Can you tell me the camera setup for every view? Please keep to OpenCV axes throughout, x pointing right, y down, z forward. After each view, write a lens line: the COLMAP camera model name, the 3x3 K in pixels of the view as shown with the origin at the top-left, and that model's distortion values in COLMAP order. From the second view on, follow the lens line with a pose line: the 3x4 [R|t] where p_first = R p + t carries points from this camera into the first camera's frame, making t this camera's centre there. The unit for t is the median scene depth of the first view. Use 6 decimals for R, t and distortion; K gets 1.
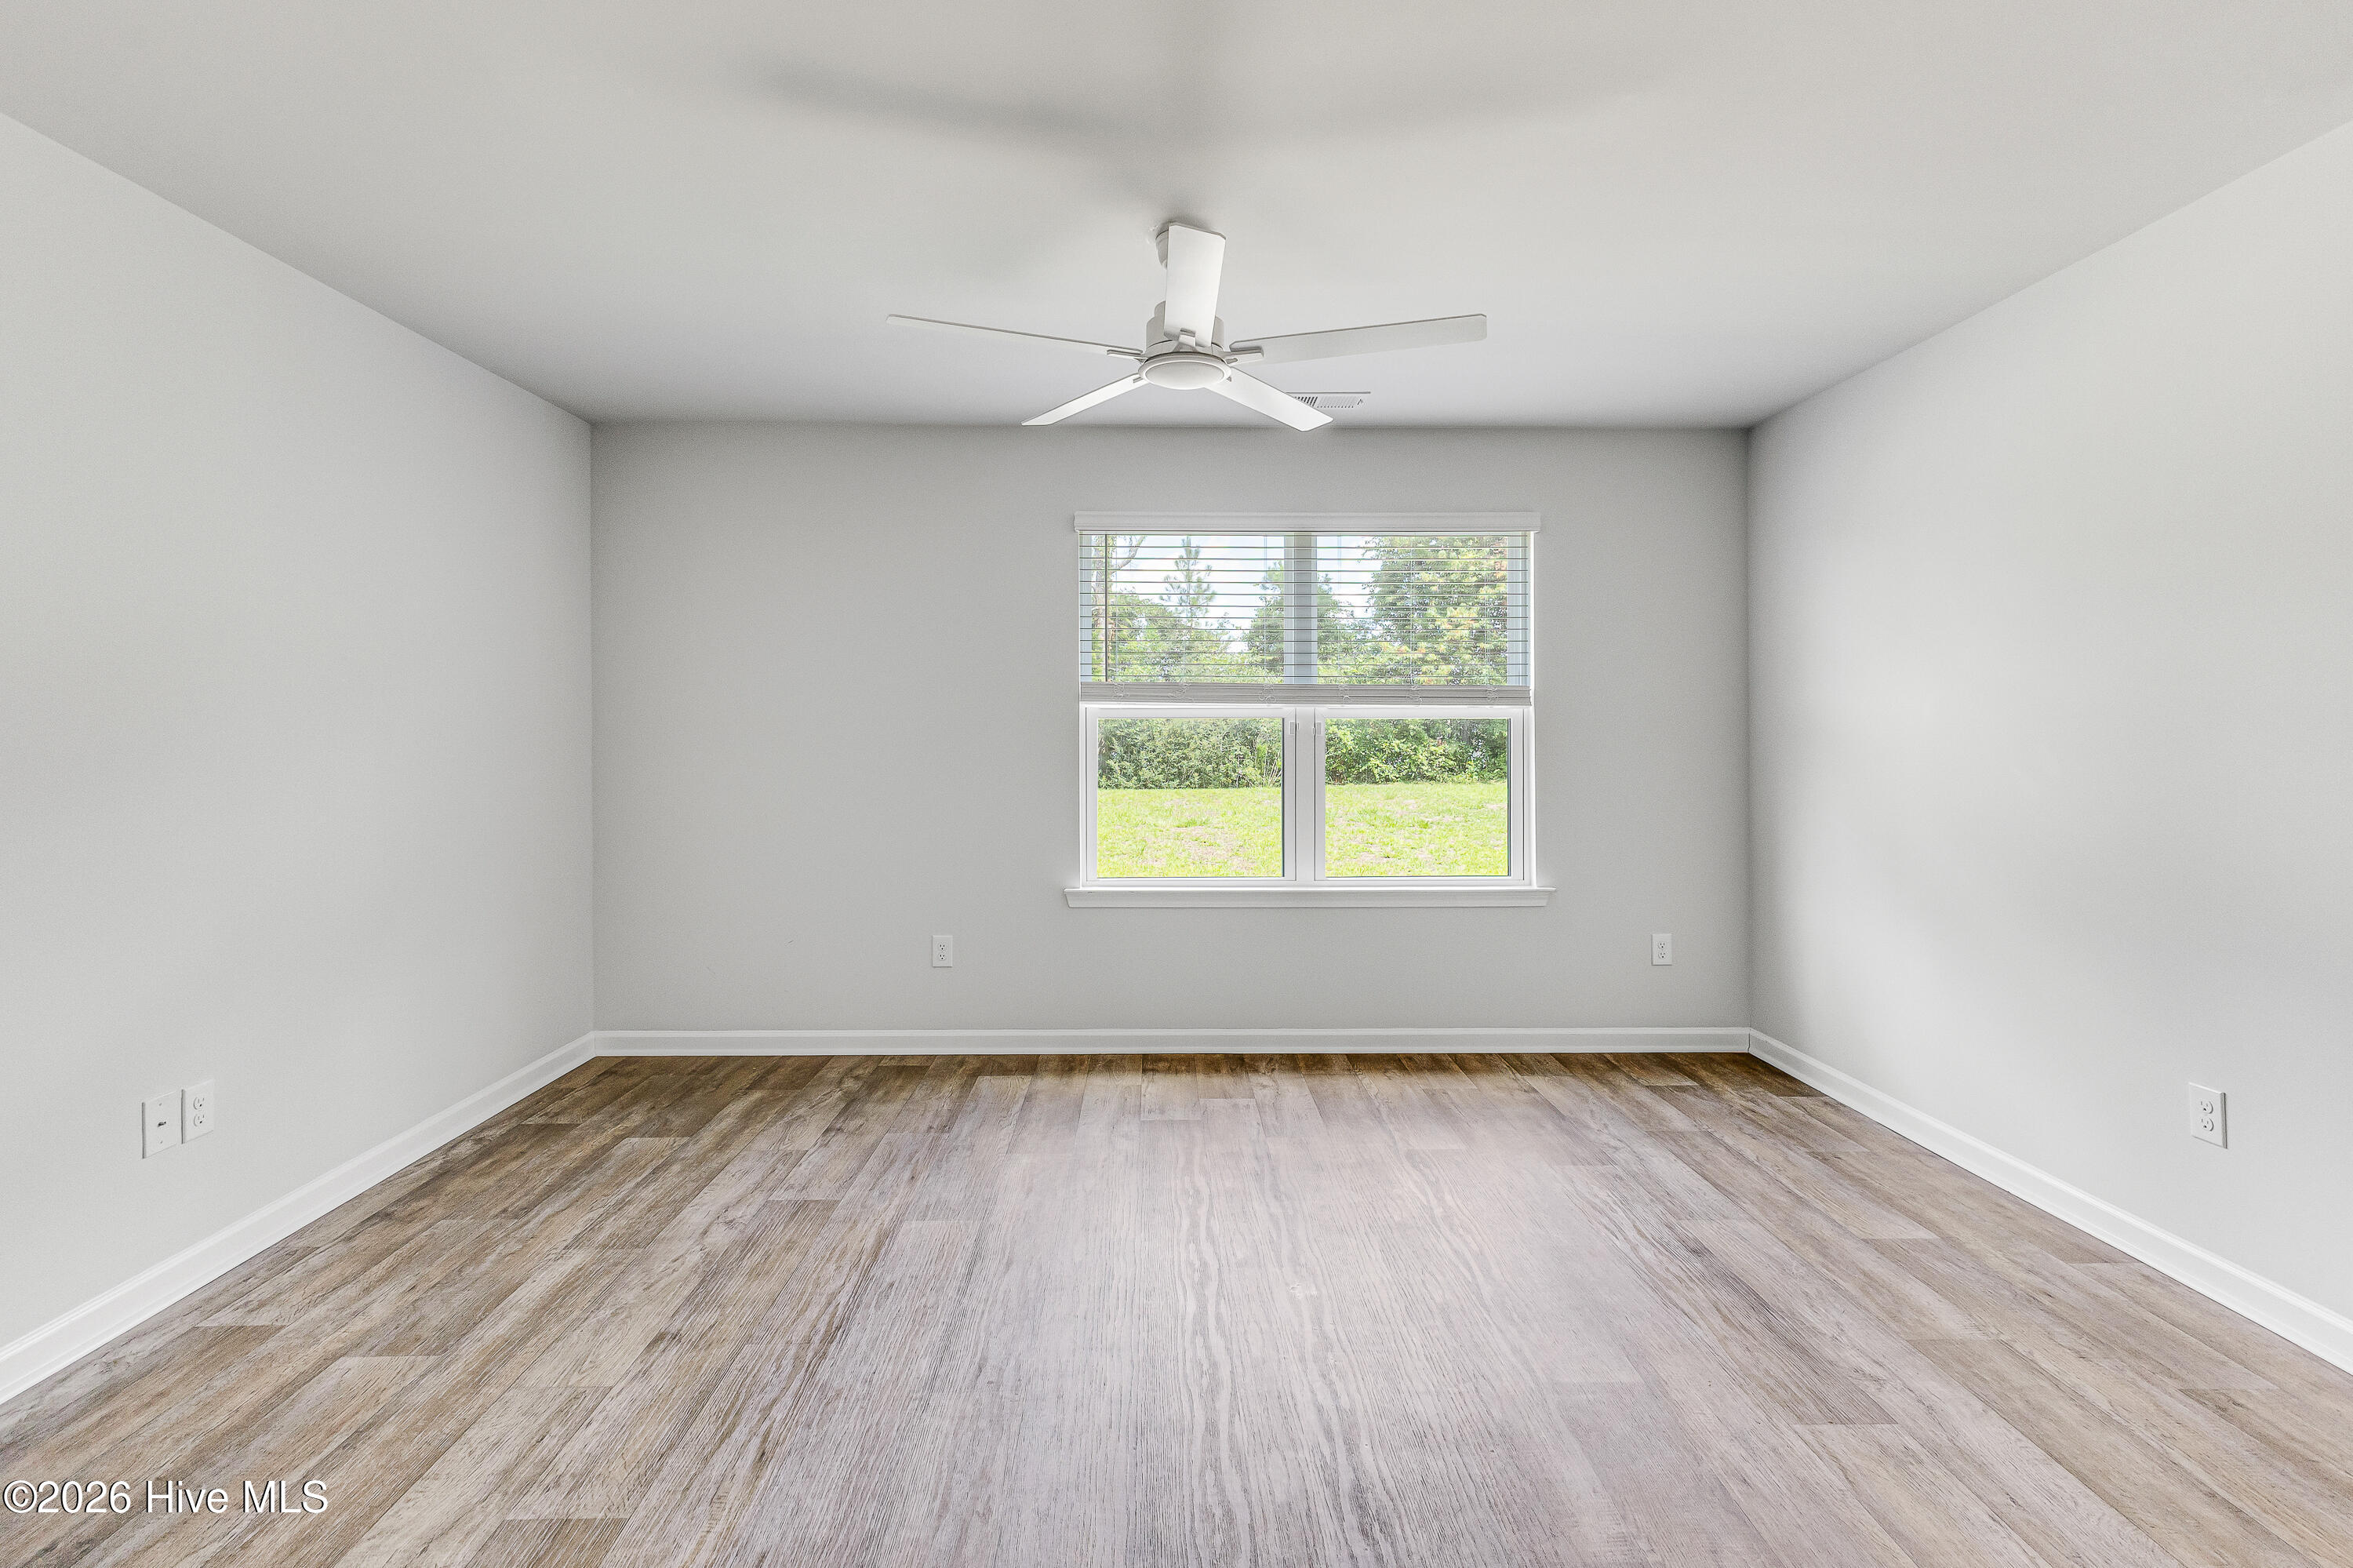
lens RADIAL K [[1148.6, 0, 1170.4], [0, 1148.6, 721.8], [0, 0, 1]] dist [0.024488, 0.000325]
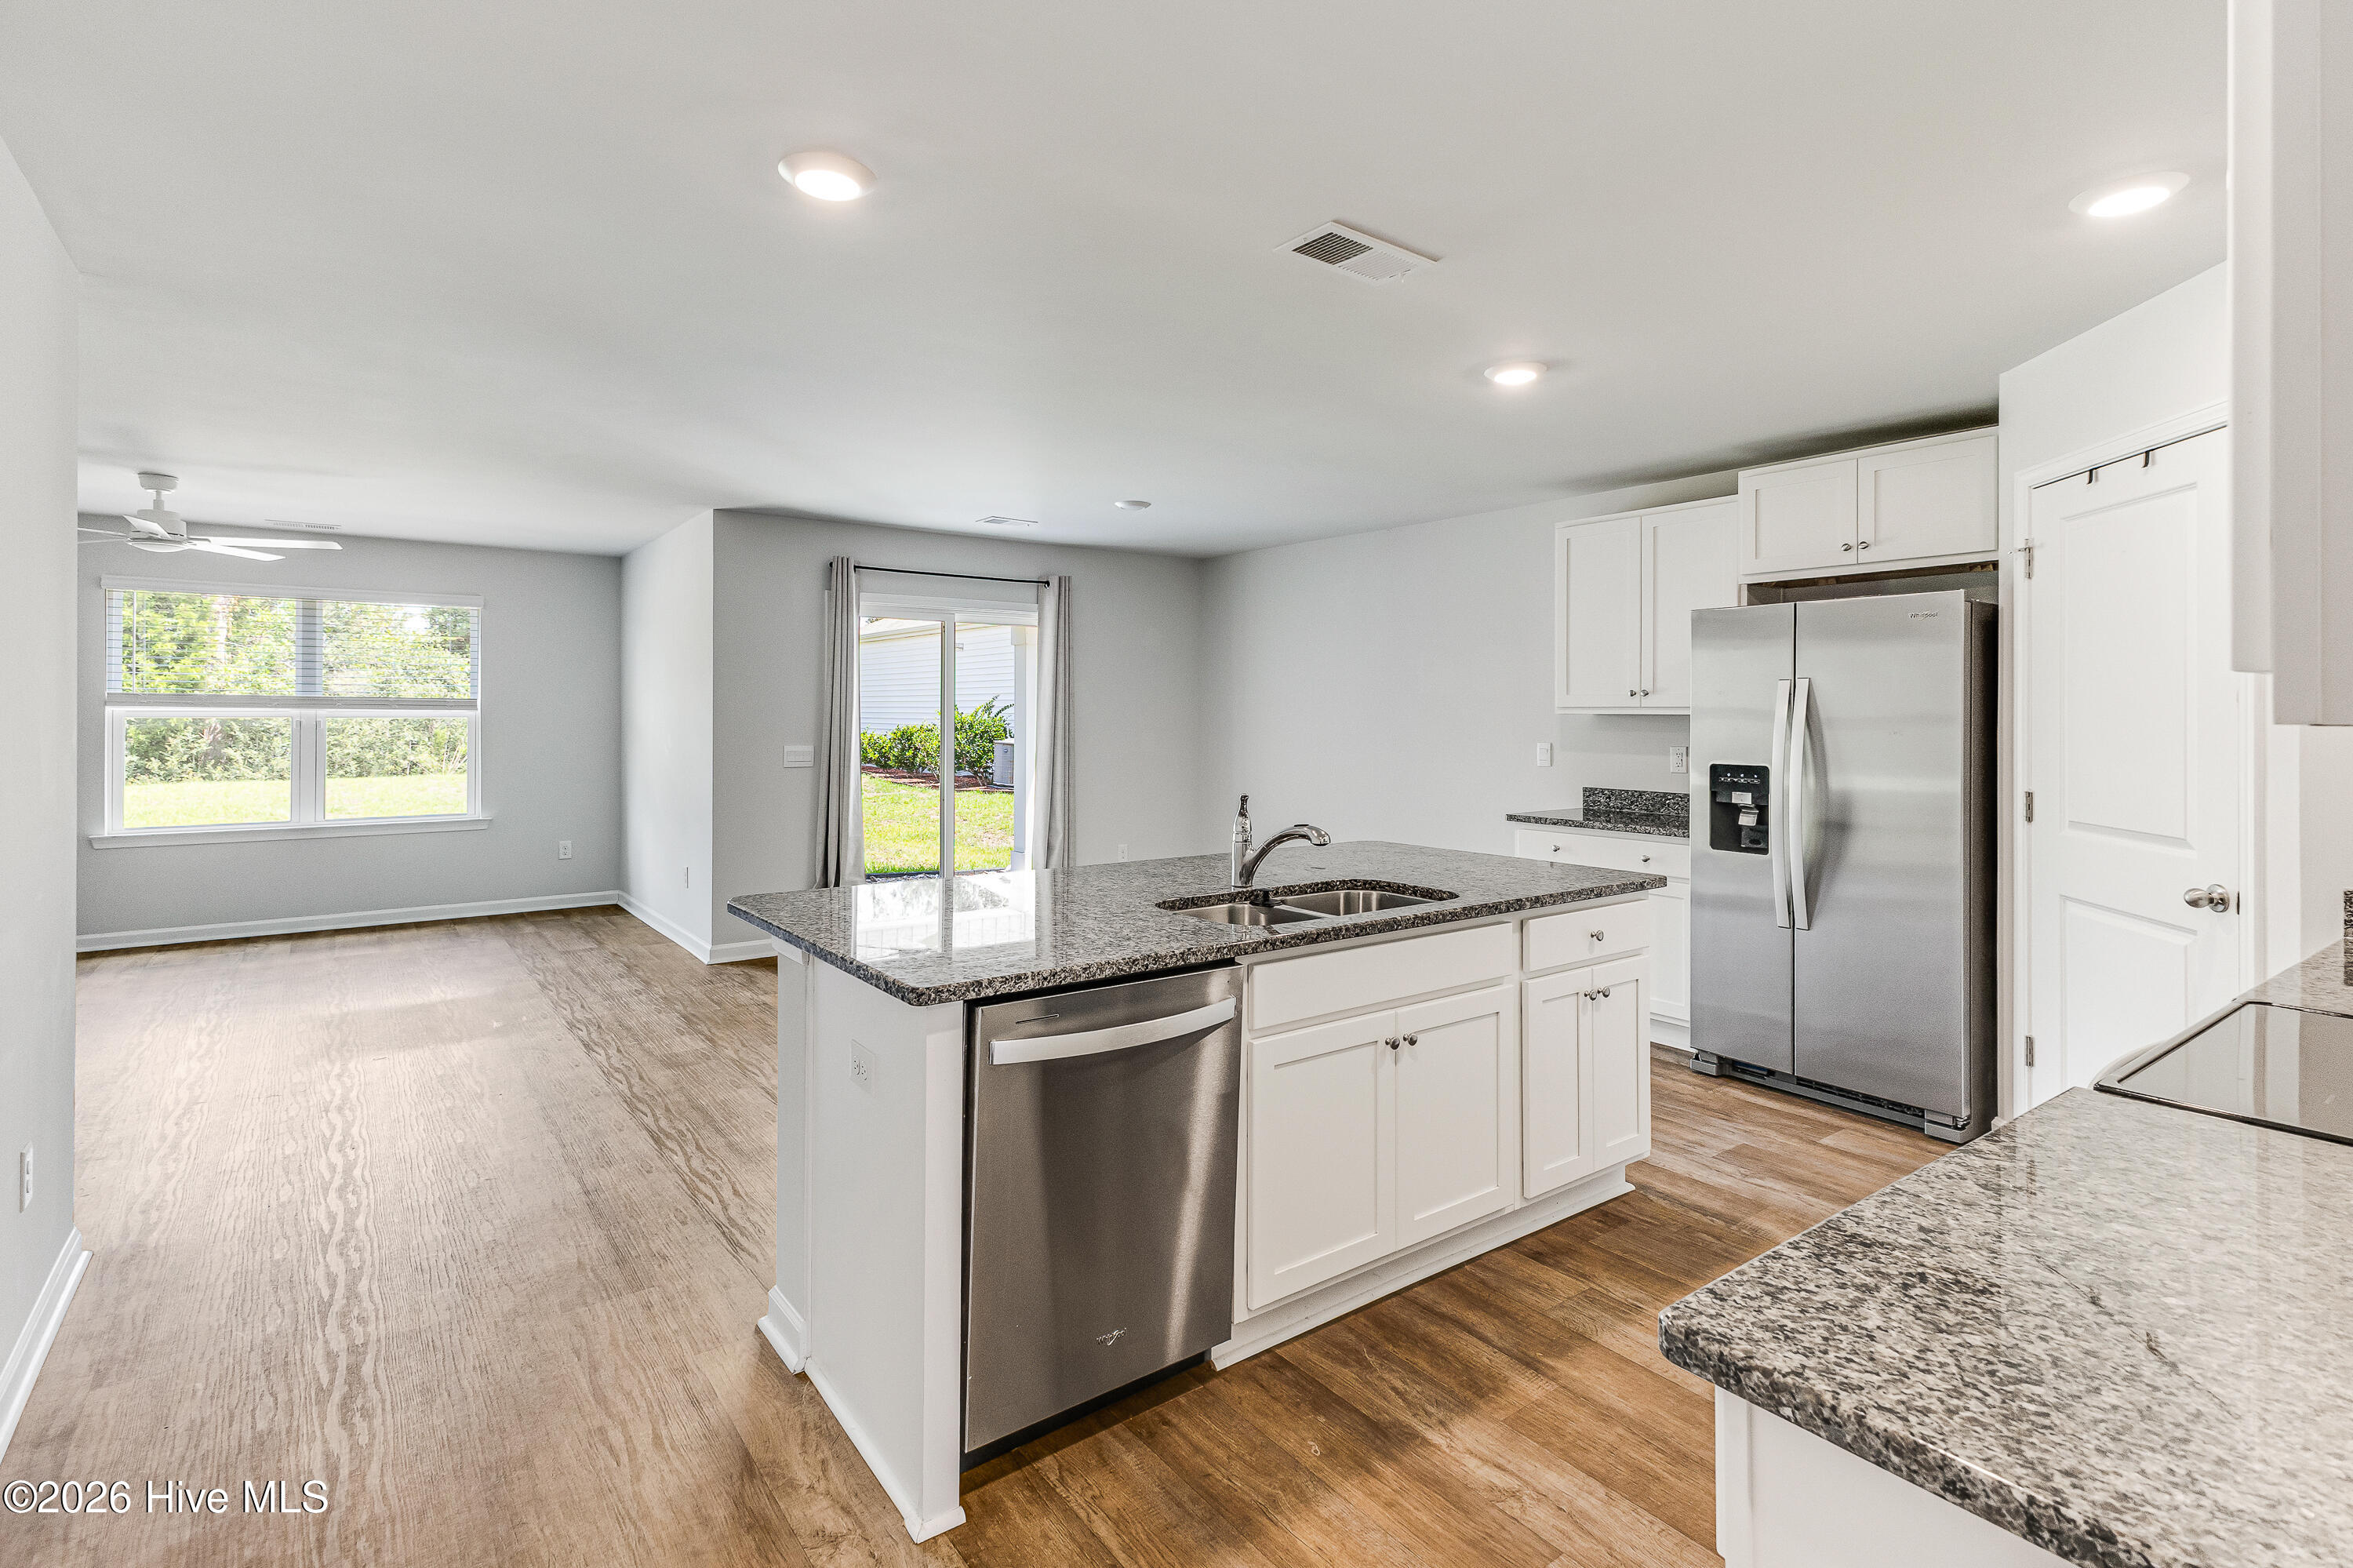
lens RADIAL K [[1148.6, 0, 1170.4], [0, 1148.6, 721.8], [0, 0, 1]] dist [0.024488, 0.000325]
pose [[0.818419, 0.002755, 0.574616, 0.179957], [-0.011050, 0.999879, 0.010944, -0.030322], [-0.574516, -0.015306, 0.818350, -0.993043]]
